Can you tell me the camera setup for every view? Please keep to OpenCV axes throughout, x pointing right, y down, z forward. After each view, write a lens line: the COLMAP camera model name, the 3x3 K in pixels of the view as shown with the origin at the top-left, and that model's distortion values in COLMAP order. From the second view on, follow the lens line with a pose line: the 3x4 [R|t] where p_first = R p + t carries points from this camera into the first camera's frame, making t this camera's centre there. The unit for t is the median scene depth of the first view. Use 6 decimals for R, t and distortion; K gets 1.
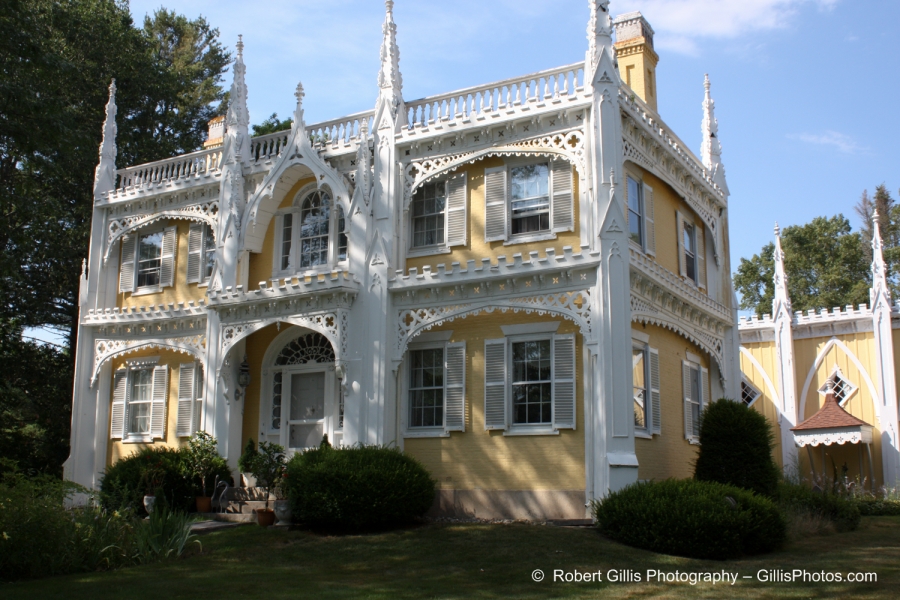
lens RADIAL K [[957.5, 0, 450.0], [0, 957.5, 300.0], [0, 0, 1]] dist [-0.090966, 0.017580]
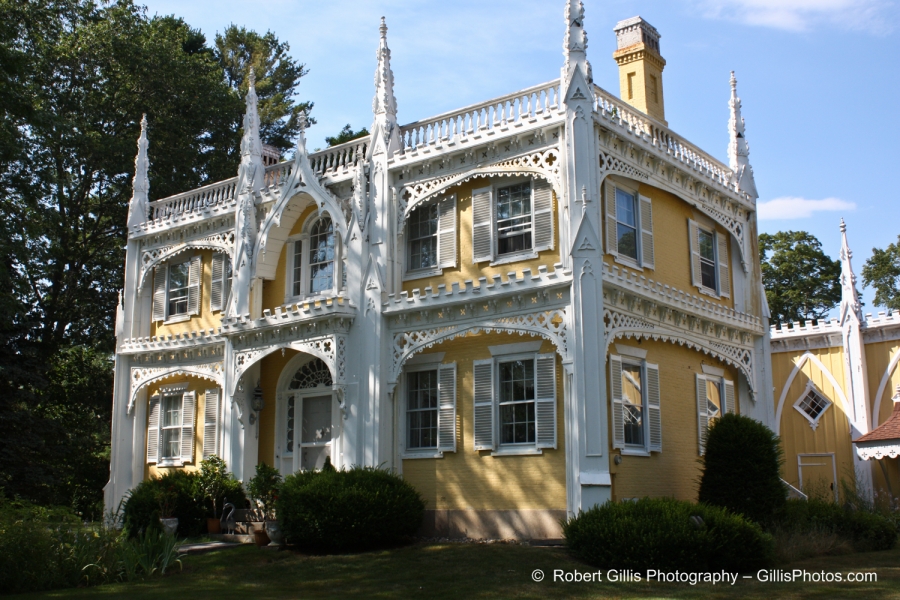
lens RADIAL K [[1025.6, 0, 438.6], [0, 1025.6, 297.1], [0, 0, 1]] dist [-0.090828, 0.023795]
pose [[0.988740, -0.037242, -0.144937, 0.147804], [0.036164, 0.999295, -0.010069, -0.014624], [0.145210, 0.004714, 0.989390, -0.067138]]
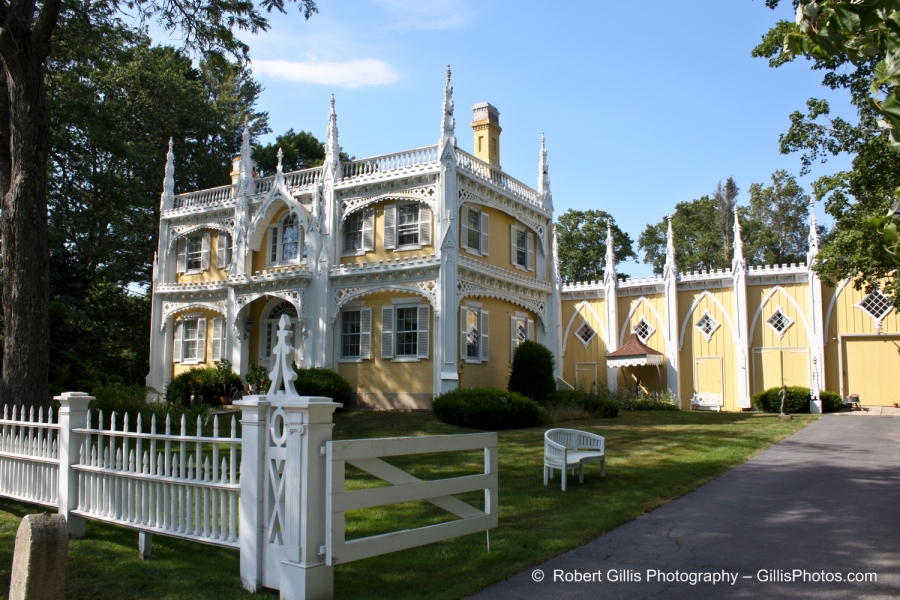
lens RADIAL K [[763.6, 0, 450.0], [0, 763.6, 300.0], [0, 0, 1]] dist [-0.155847, 0.176405]
pose [[0.999974, -0.000168, -0.007202, 0.157270], [0.000681, 0.997457, 0.071265, -0.063971], [0.007172, -0.071268, 0.997431, -0.348363]]
